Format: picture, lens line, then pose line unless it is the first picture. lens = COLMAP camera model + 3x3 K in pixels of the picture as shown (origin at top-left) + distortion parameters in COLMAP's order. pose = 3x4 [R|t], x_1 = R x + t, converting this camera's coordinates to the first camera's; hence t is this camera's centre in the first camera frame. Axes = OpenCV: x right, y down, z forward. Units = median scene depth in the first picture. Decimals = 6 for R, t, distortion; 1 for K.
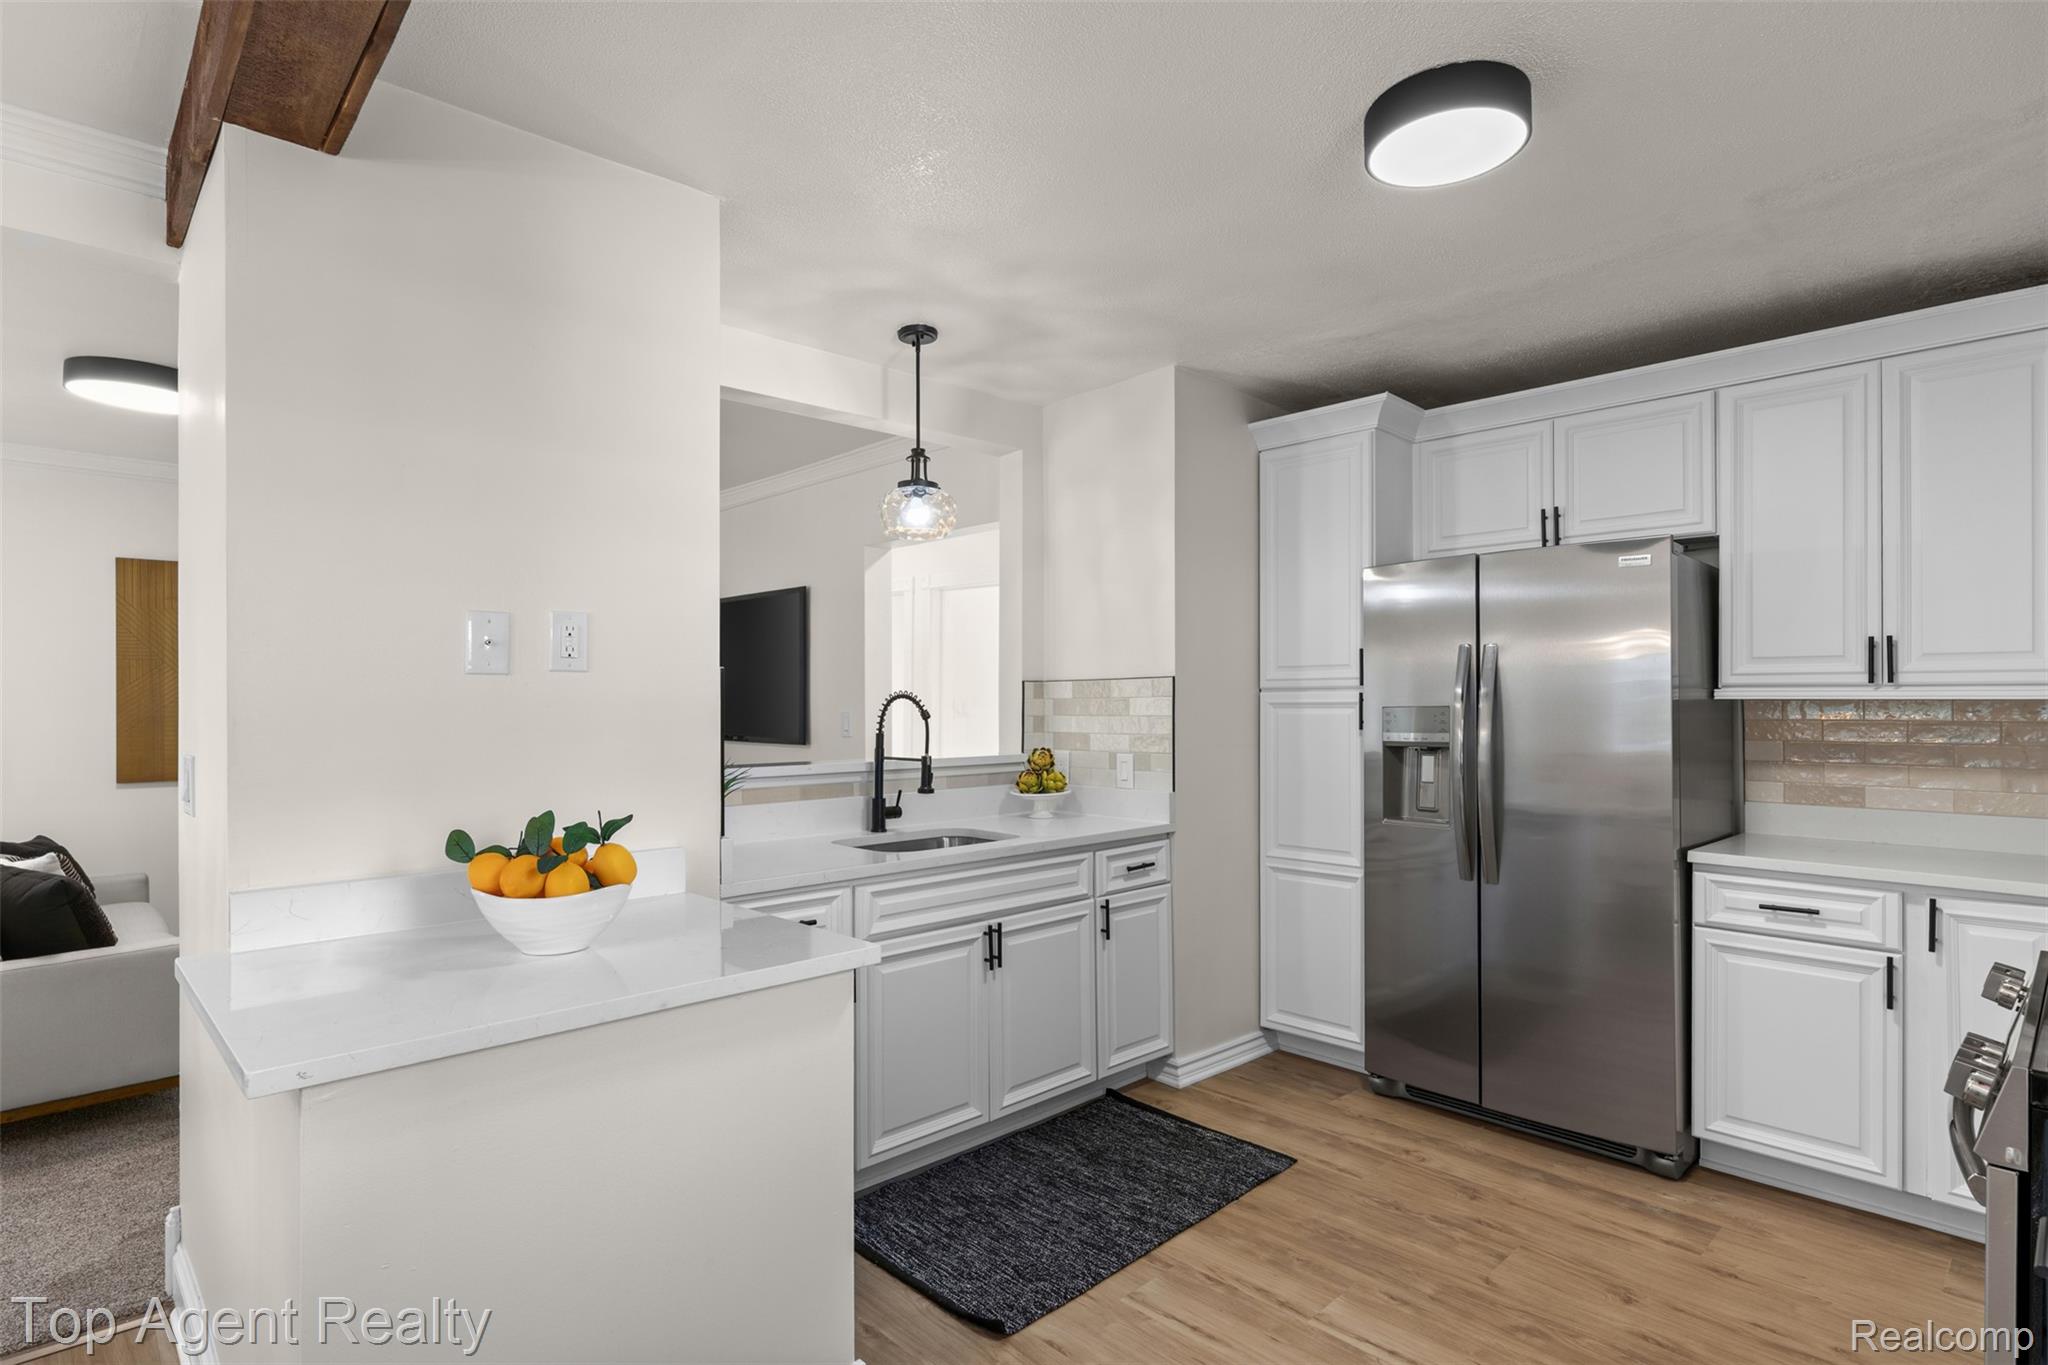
lens RADIAL K [[1034.3, 0, 1024.0], [0, 1034.3, 682.5], [0, 0, 1]] dist [-0.001970, 0.000385]
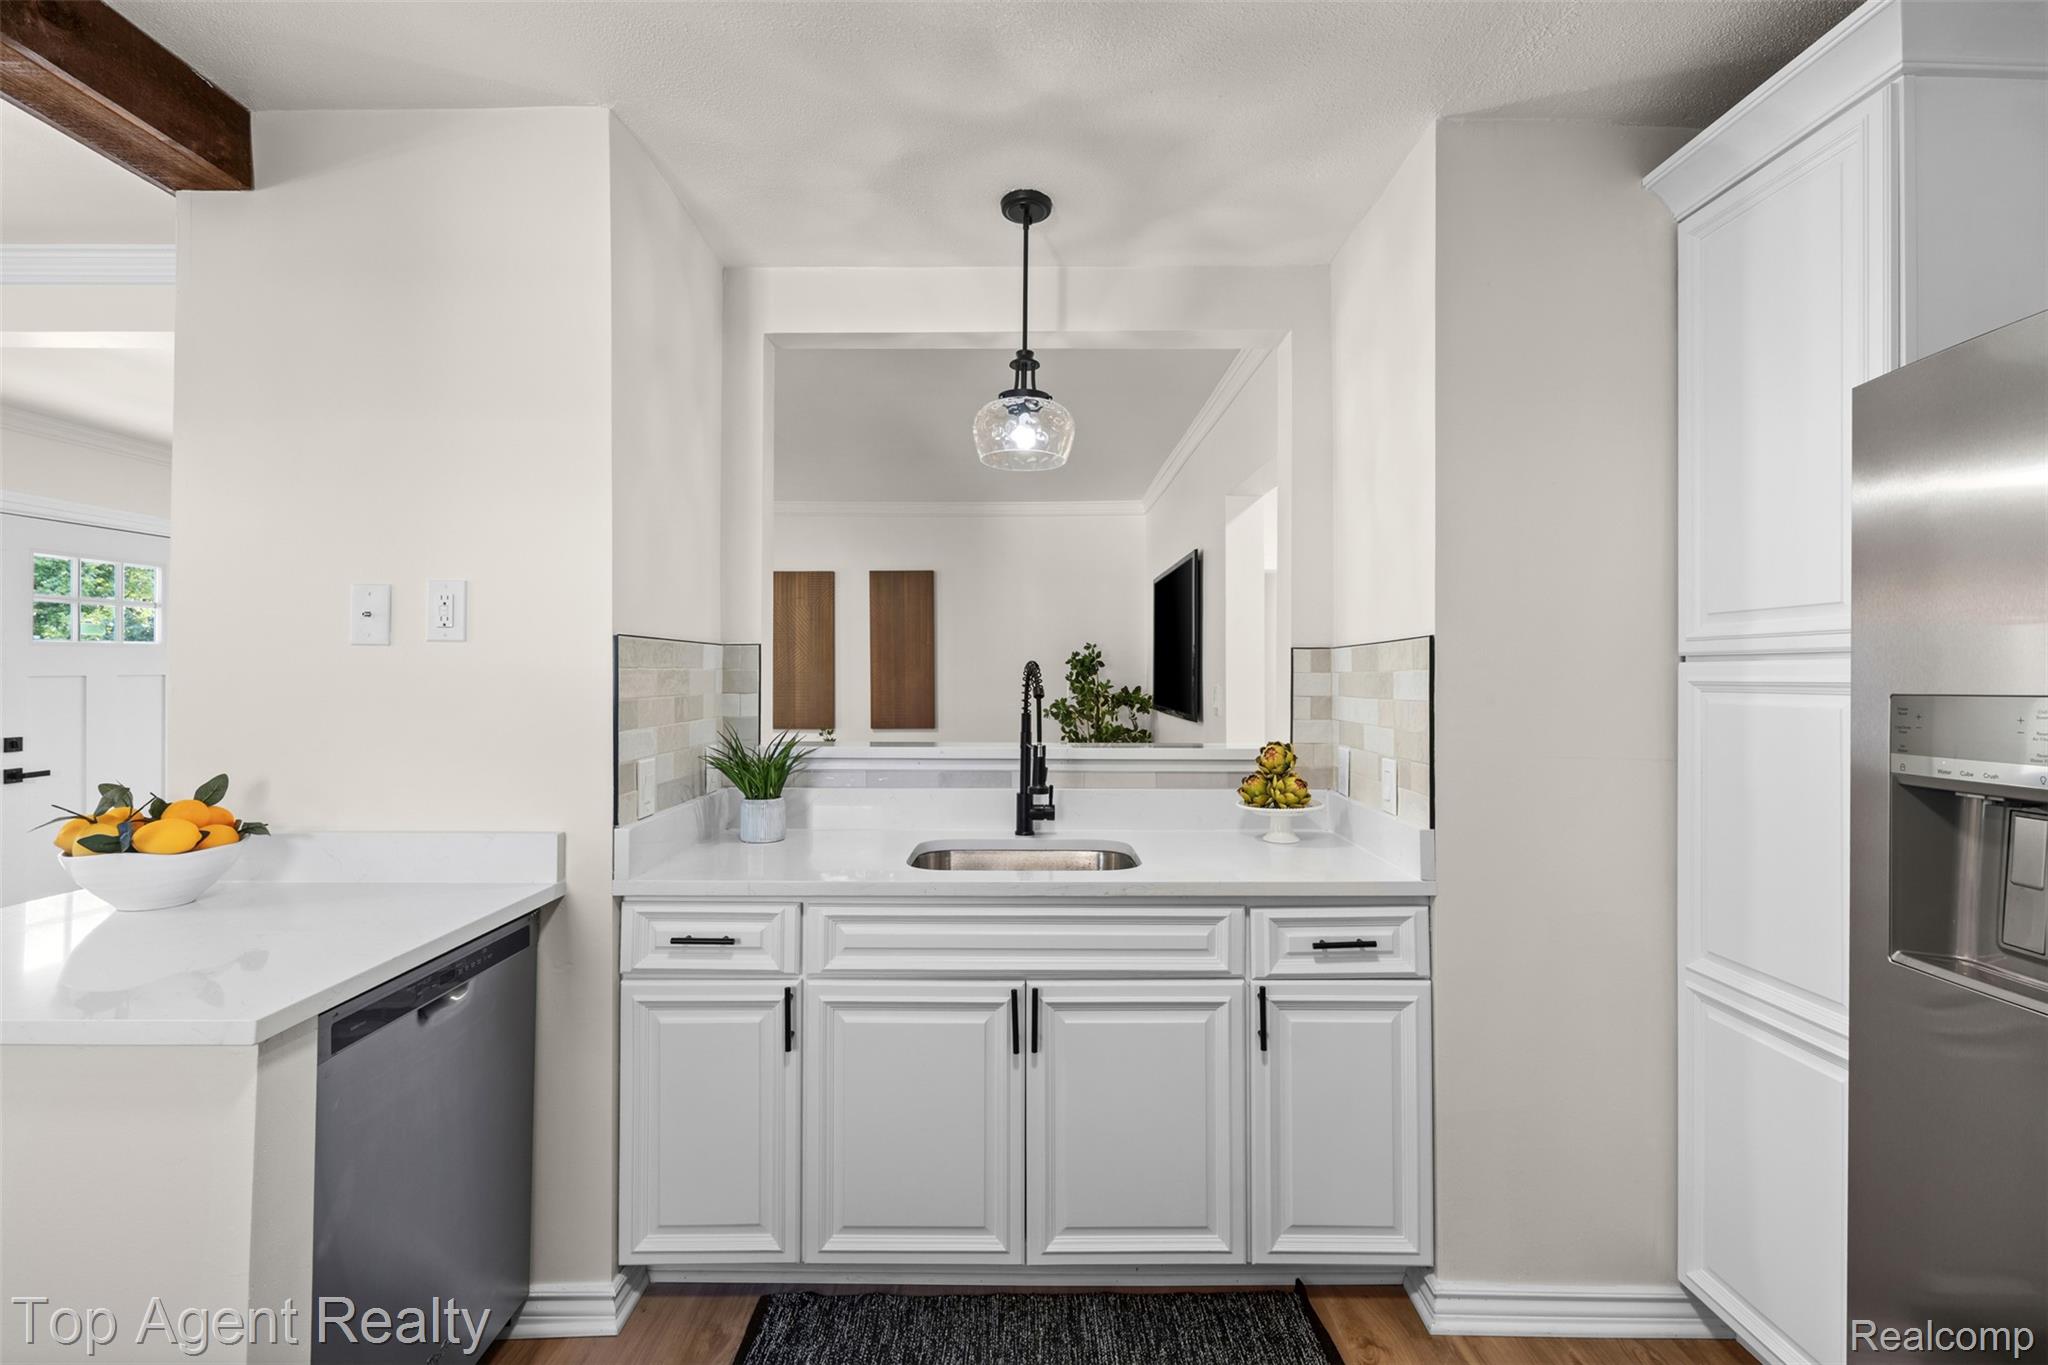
lens RADIAL K [[904.7, 0, 1028.9], [0, 904.7, 659.5], [0, 0, 1]] dist [-0.000234, -0.000297]
pose [[0.725101, -0.007349, -0.688604, 0.348614], [0.006838, 0.999971, -0.003472, 0.008286], [0.688609, -0.002190, 0.725130, 0.477647]]
